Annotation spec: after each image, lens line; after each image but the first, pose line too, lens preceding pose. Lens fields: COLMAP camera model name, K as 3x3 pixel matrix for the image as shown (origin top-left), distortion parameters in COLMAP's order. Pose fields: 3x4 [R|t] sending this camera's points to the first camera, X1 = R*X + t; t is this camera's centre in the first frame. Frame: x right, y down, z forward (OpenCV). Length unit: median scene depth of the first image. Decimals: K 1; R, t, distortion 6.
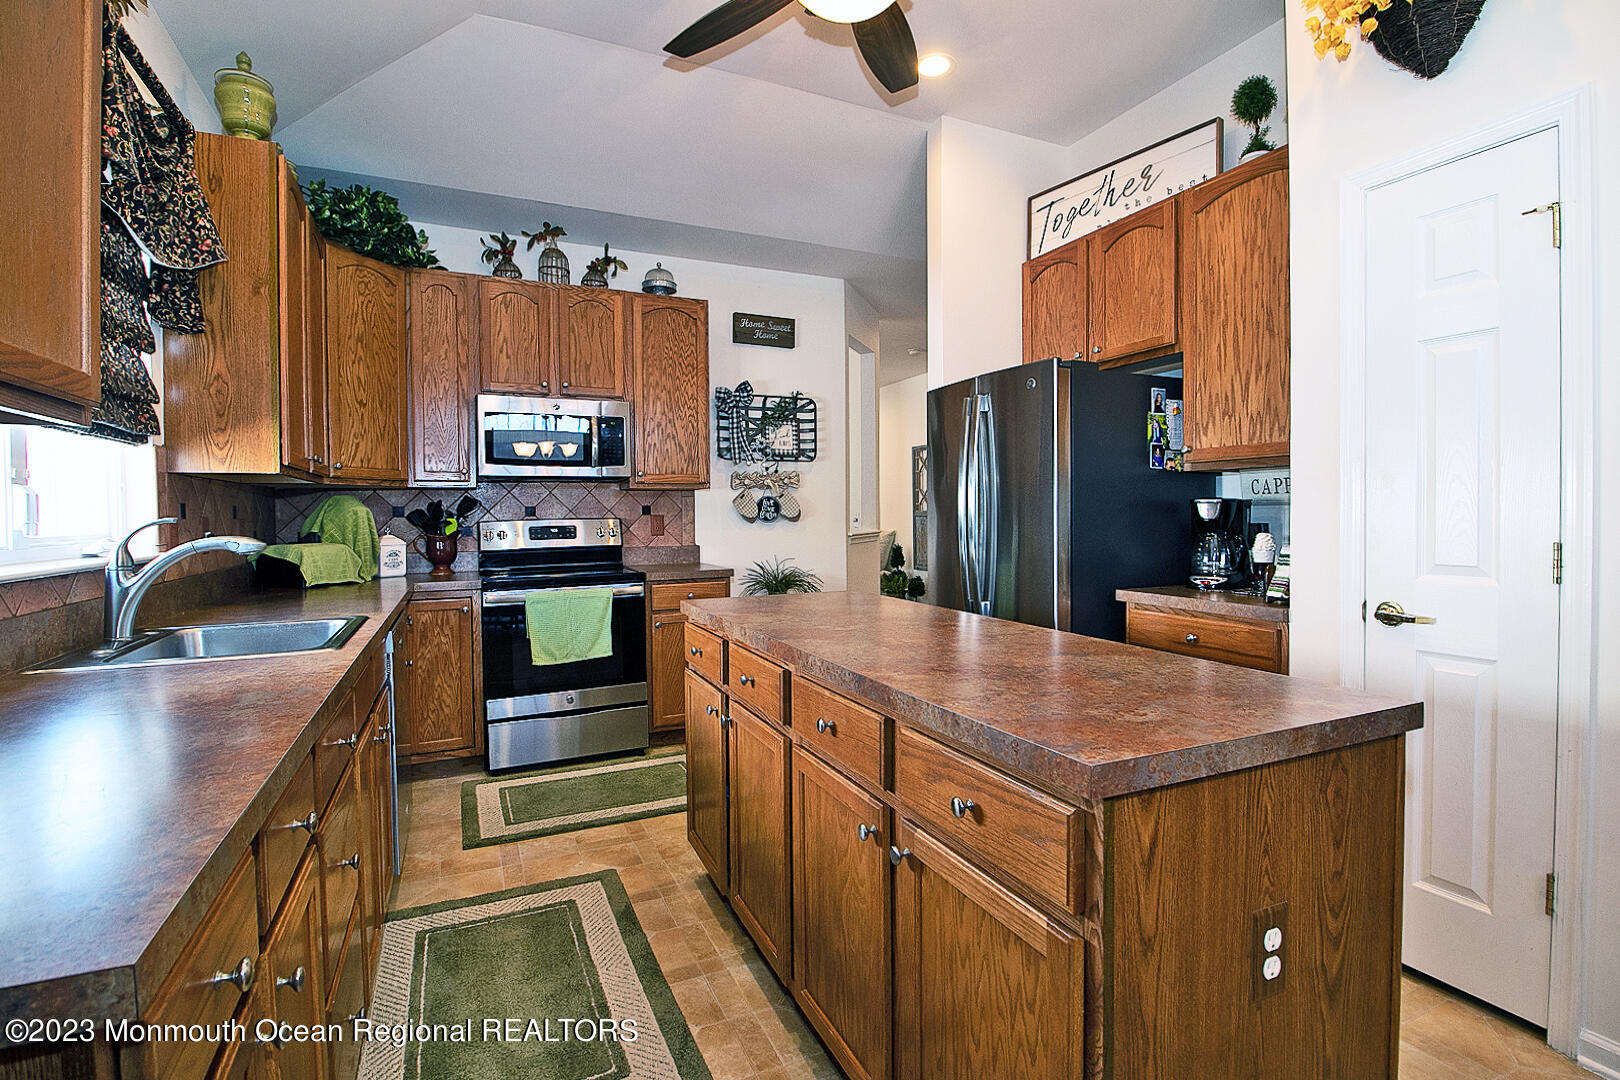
lens RADIAL K [[763.2, 0, 813.7], [0, 763.2, 523.7], [0, 0, 1]] dist [-0.001058, -0.011931]
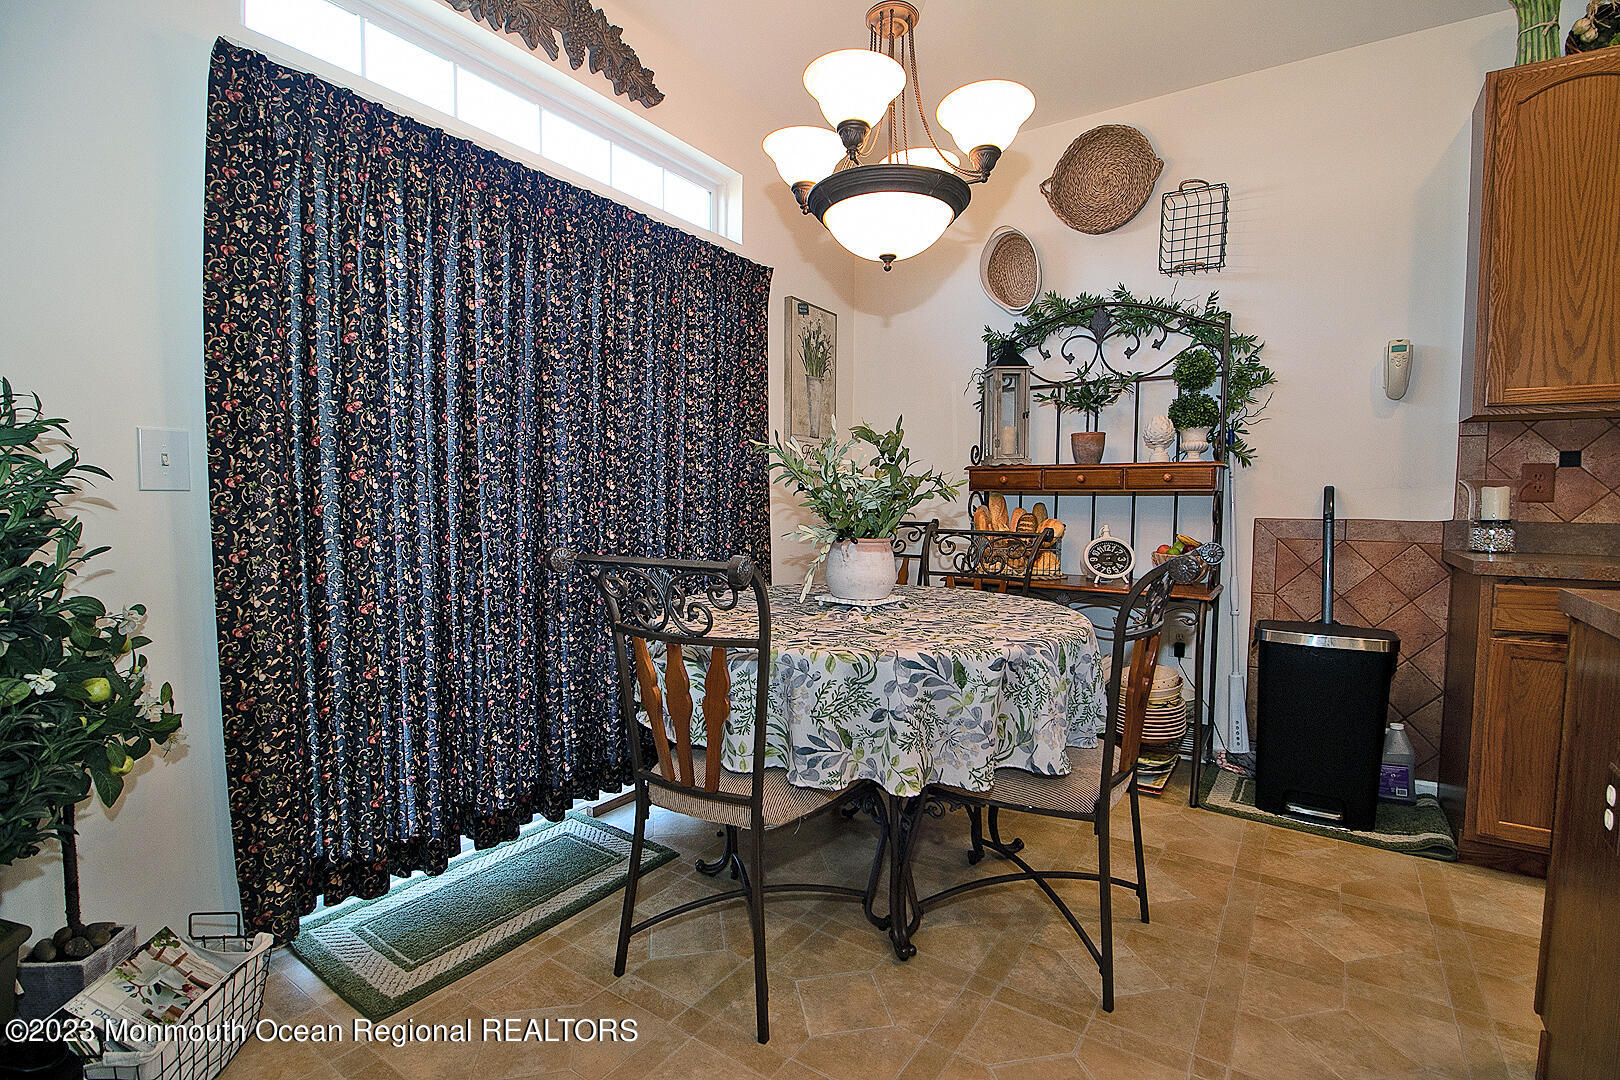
lens RADIAL K [[742.0, 0, 812.9], [0, 742.0, 546.2], [0, 0, 1]] dist [0.000548, -0.013214]
pose [[-0.856547, 0.037195, -0.514727, 0.564069], [-0.006528, 0.996539, 0.082874, 0.022608], [0.516028, 0.074345, -0.853339, 0.330401]]
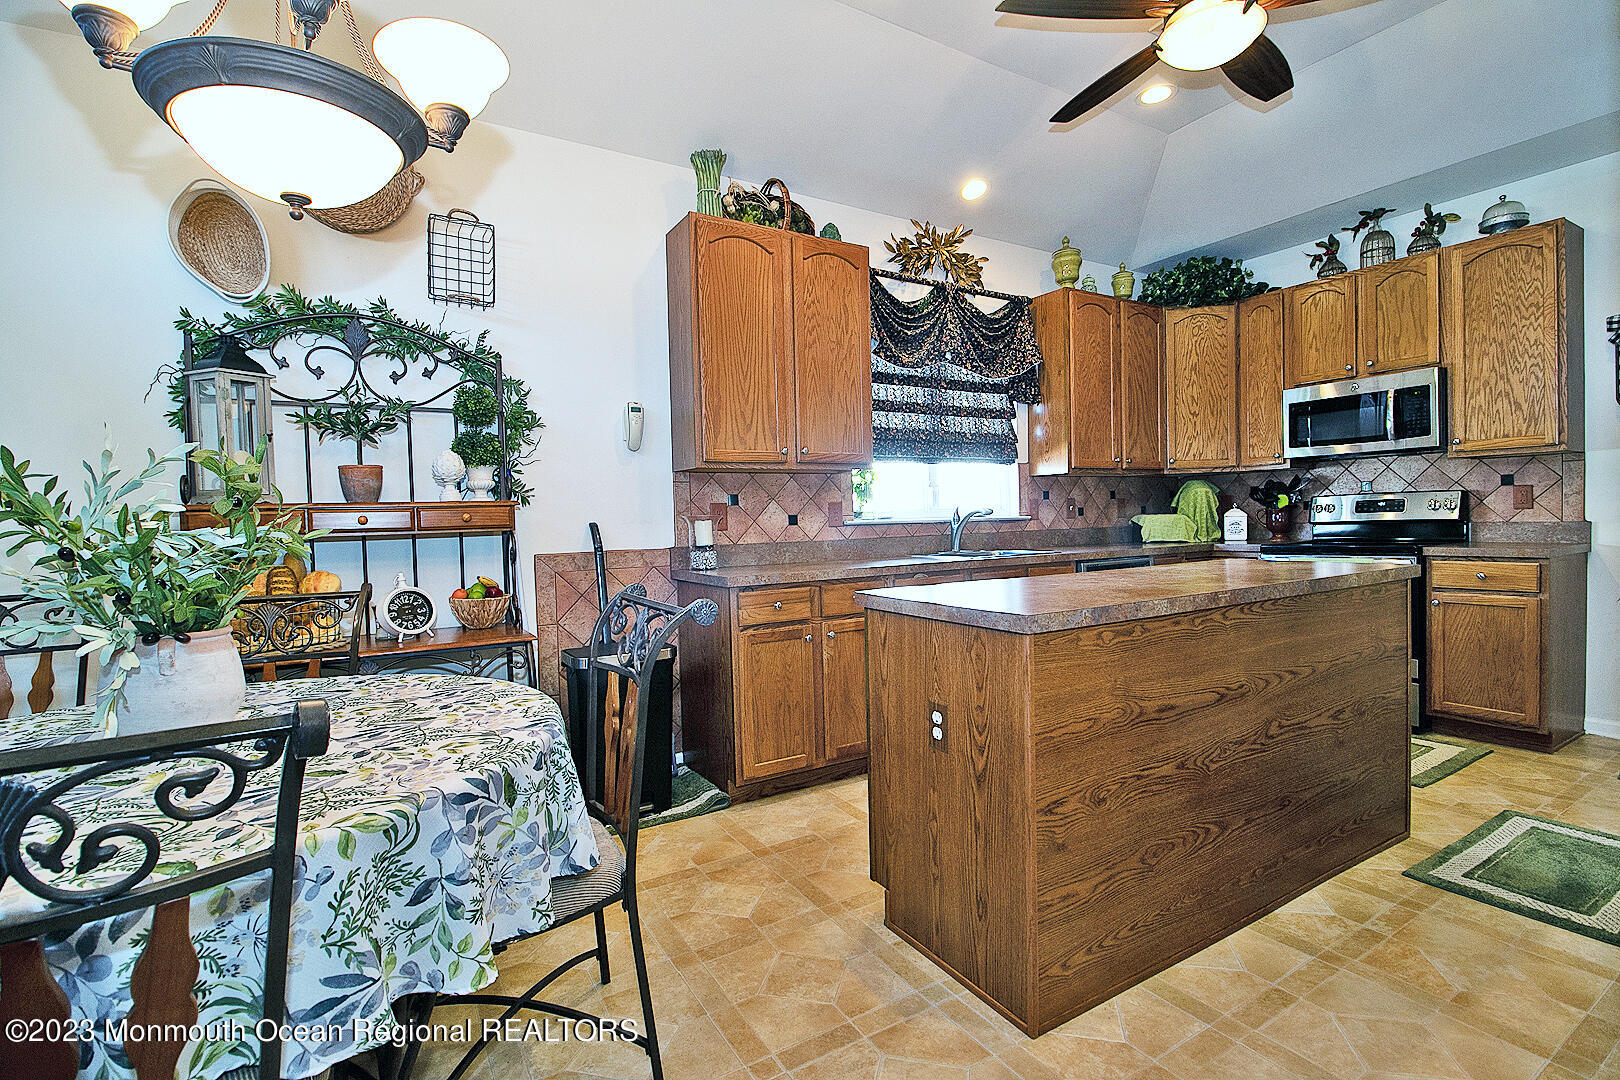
lens RADIAL K [[745.0, 0, 811.2], [0, 745.0, 541.1], [0, 0, 1]] dist [0.002201, -0.016506]
pose [[0.101201, 0.037772, -0.994149, 0.604613], [0.010928, 0.999176, 0.039076, 0.011959], [0.994806, -0.014818, 0.100705, 0.133921]]
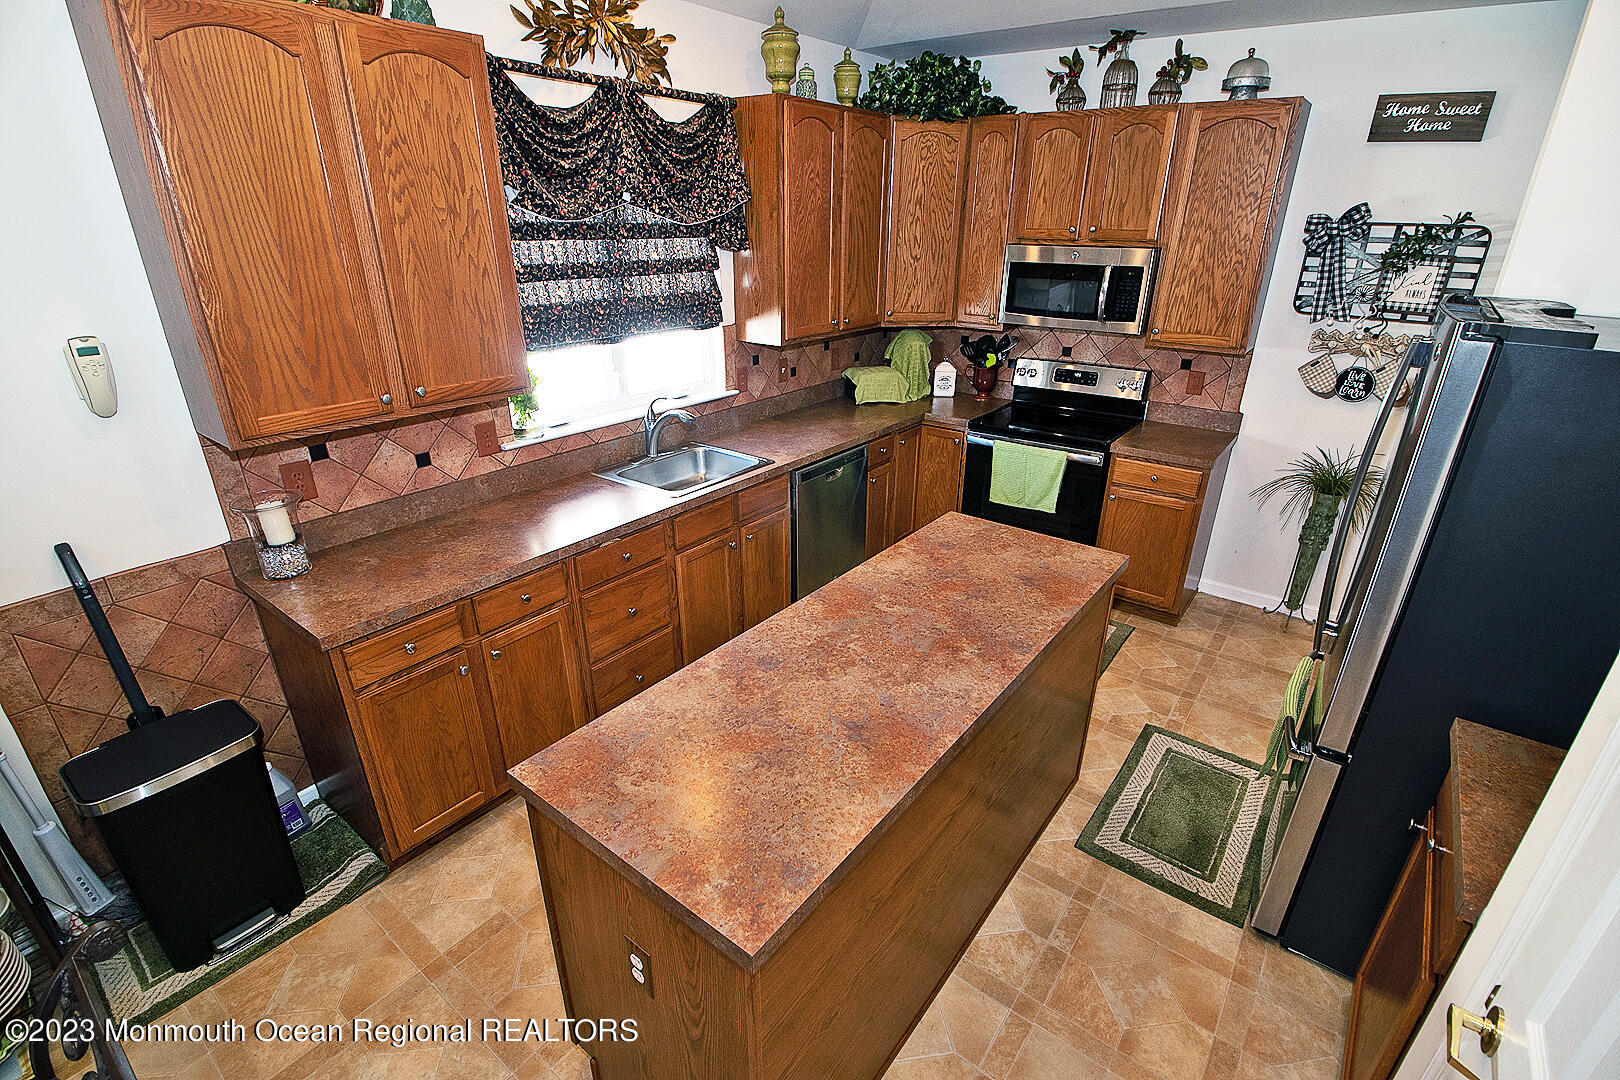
lens RADIAL K [[748.8, 0, 811.5], [0, 748.8, 548.7], [0, 0, 1]] dist [-0.000033, -0.014217]
pose [[0.464558, 0.372224, -0.803514, 0.408816], [-0.024694, 0.912462, 0.408417, -0.188378], [0.885198, -0.169891, 0.433083, 0.209744]]
